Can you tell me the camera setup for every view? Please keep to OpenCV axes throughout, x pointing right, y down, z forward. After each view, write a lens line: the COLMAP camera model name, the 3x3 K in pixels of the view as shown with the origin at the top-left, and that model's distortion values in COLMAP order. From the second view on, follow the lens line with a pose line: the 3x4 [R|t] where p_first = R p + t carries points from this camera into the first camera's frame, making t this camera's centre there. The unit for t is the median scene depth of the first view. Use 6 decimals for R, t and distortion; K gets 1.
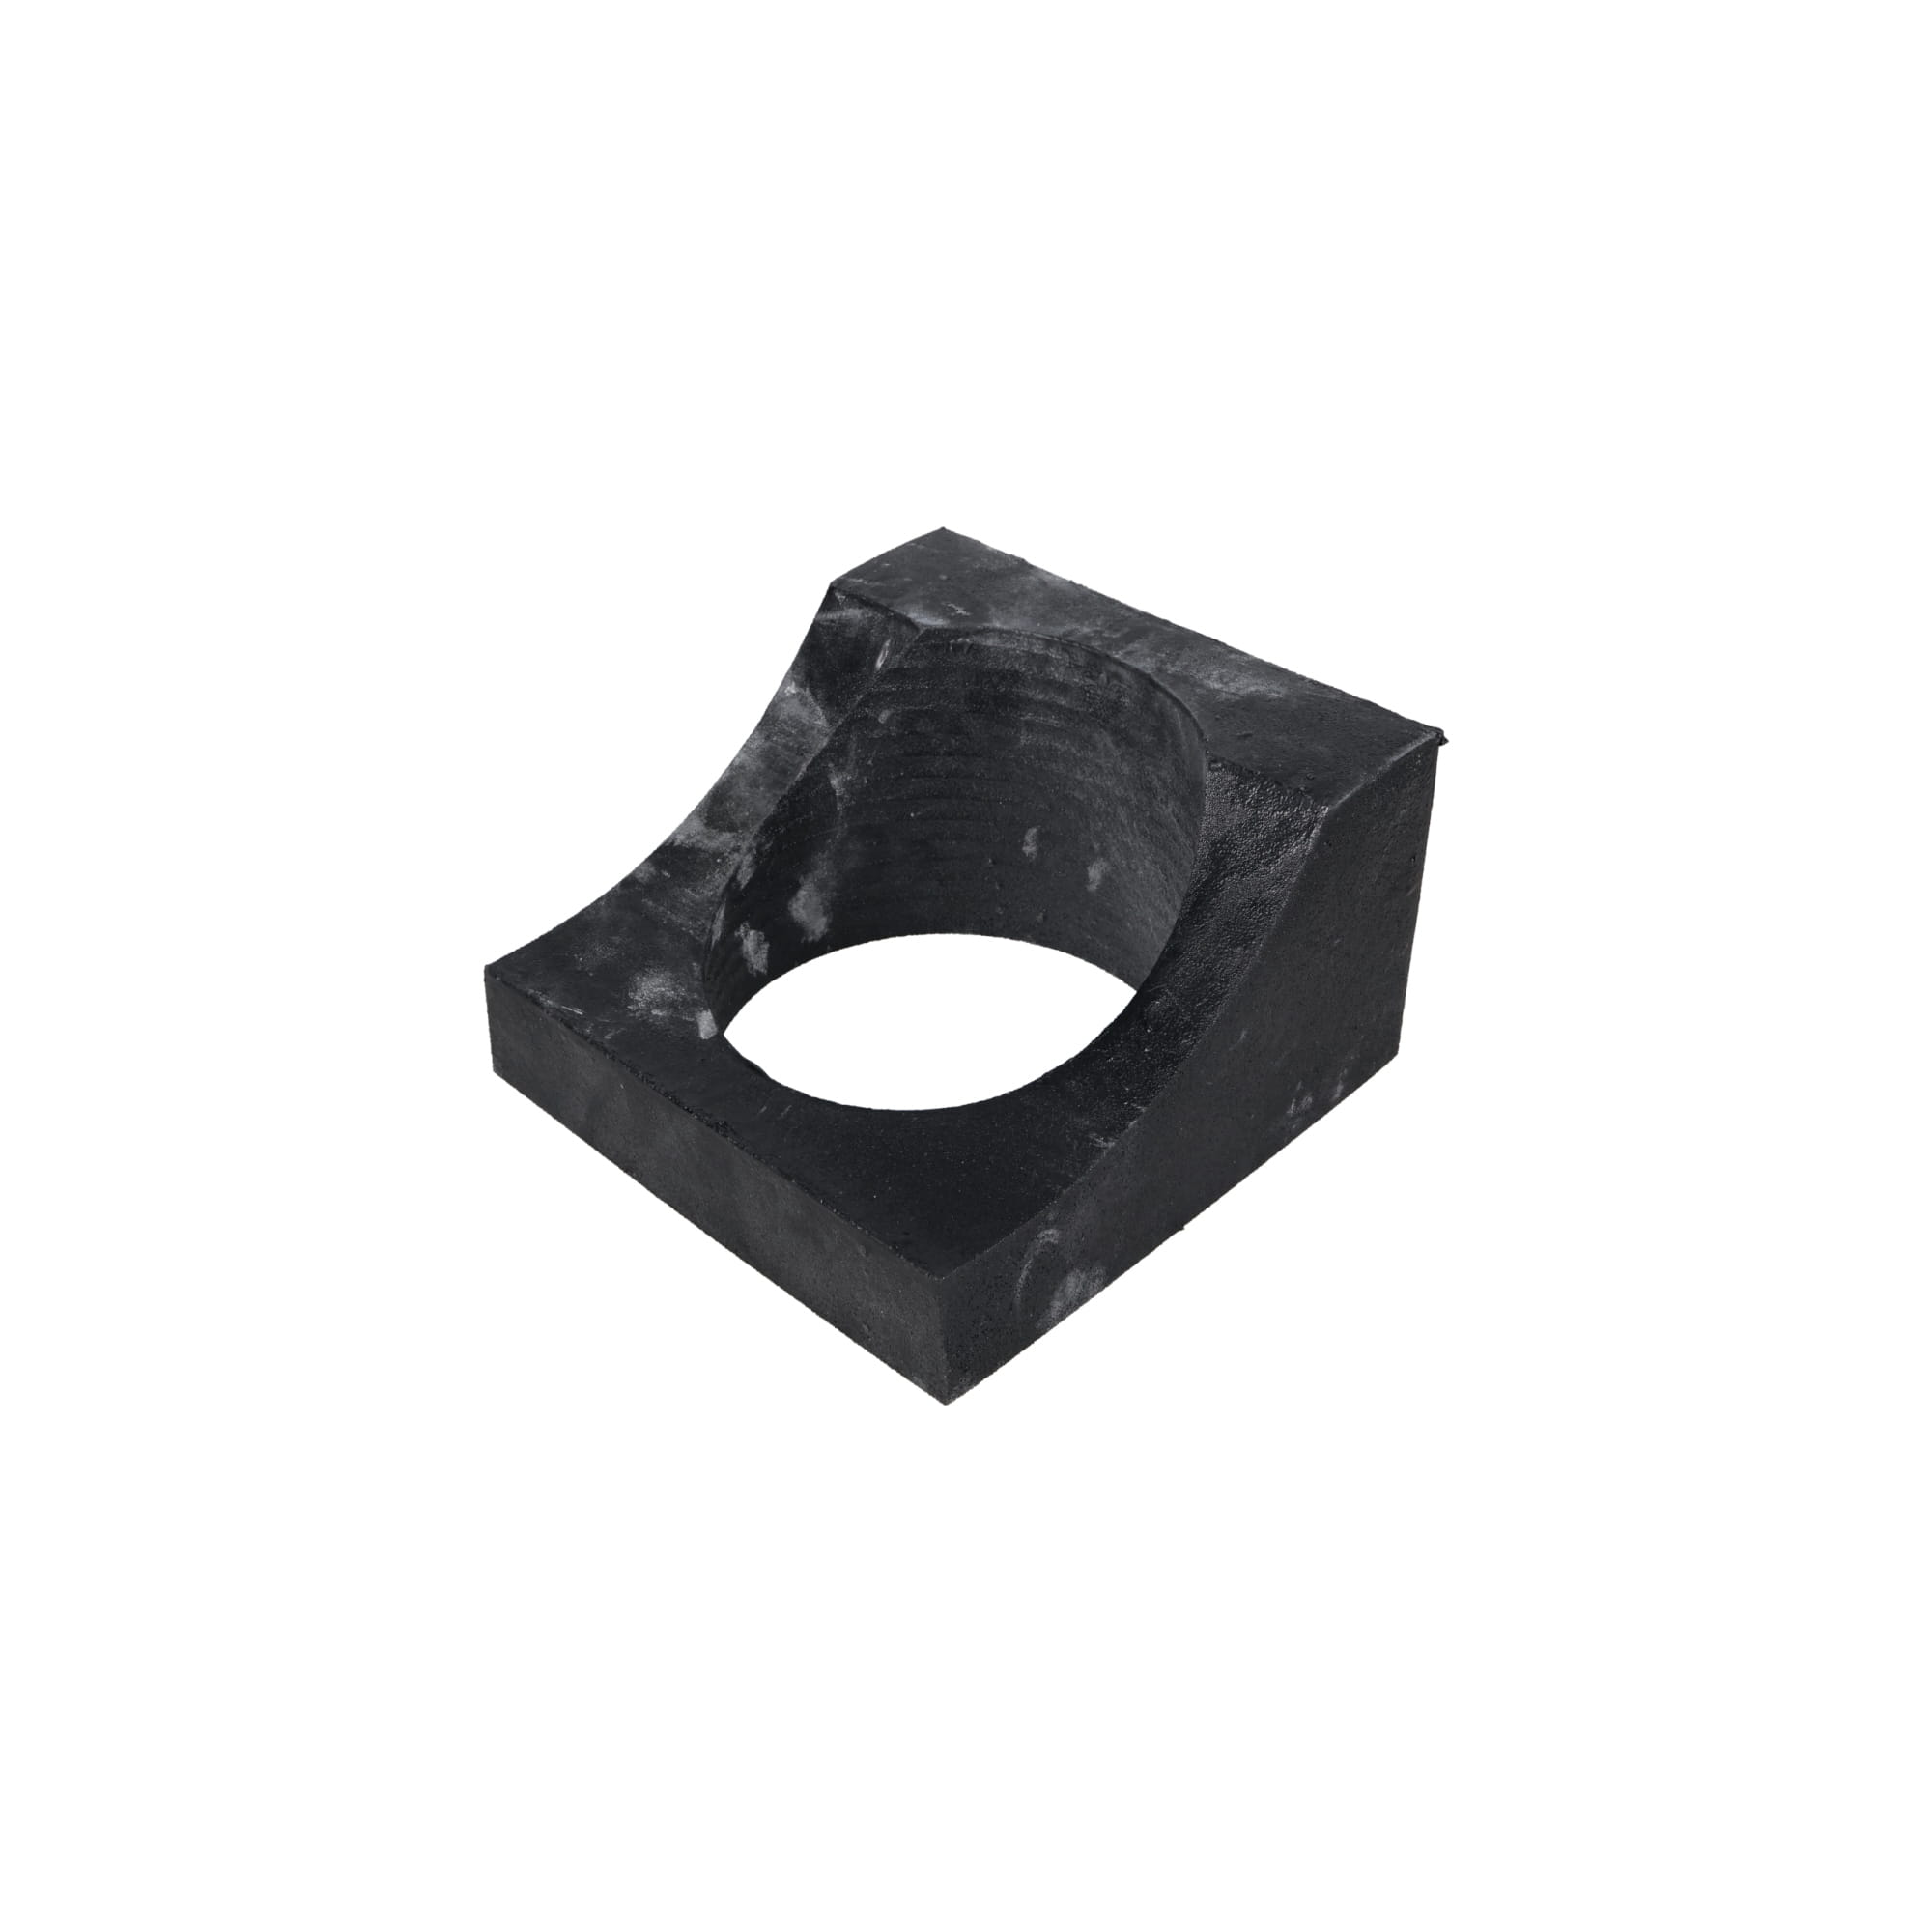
lens RADIAL K [[2132.1, 0, 948.3], [0, 2132.1, 968.0], [0, 0, 1]] dist [0.000116, 0.000000]
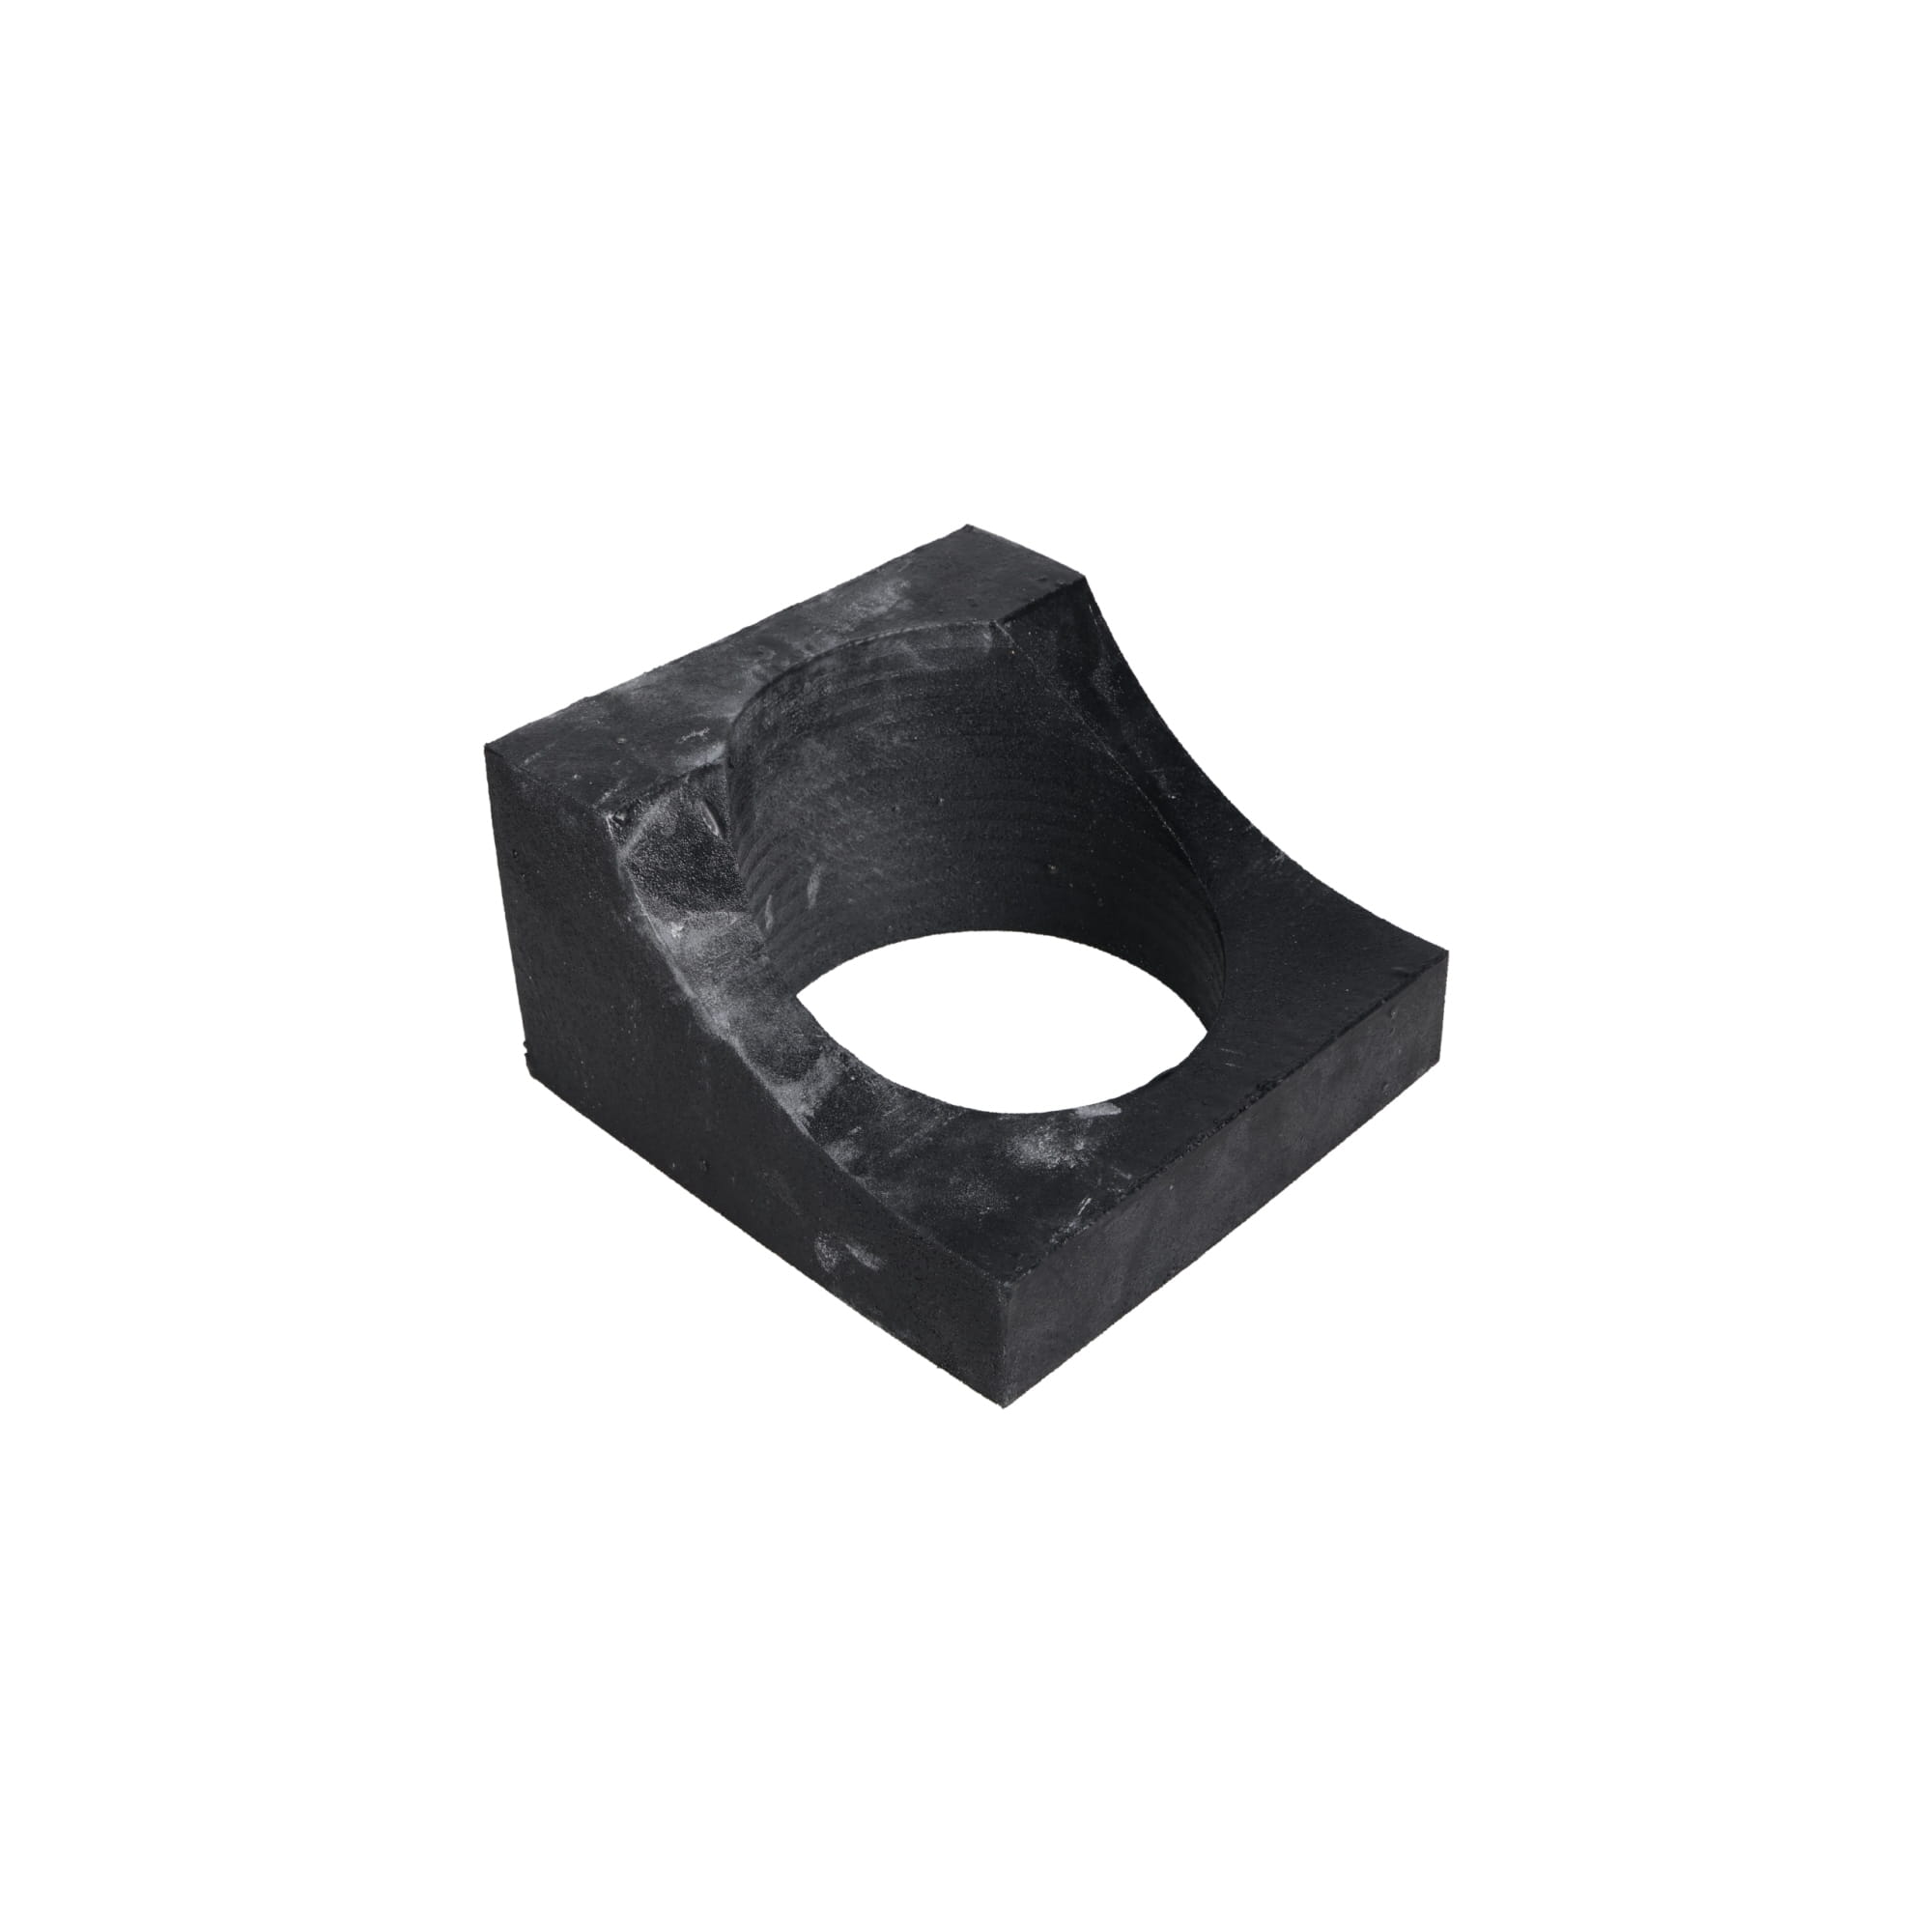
lens RADIAL K [[2132.1, 0, 953.4], [0, 2132.1, 954.9], [0, 0, 1]] dist [0.000116, 0.000000]
pose [[0.004154, -0.582471, 0.812841, -0.774001], [0.607070, 0.647394, 0.460812, -0.452264], [-0.794638, 0.491537, 0.356290, 0.629692]]
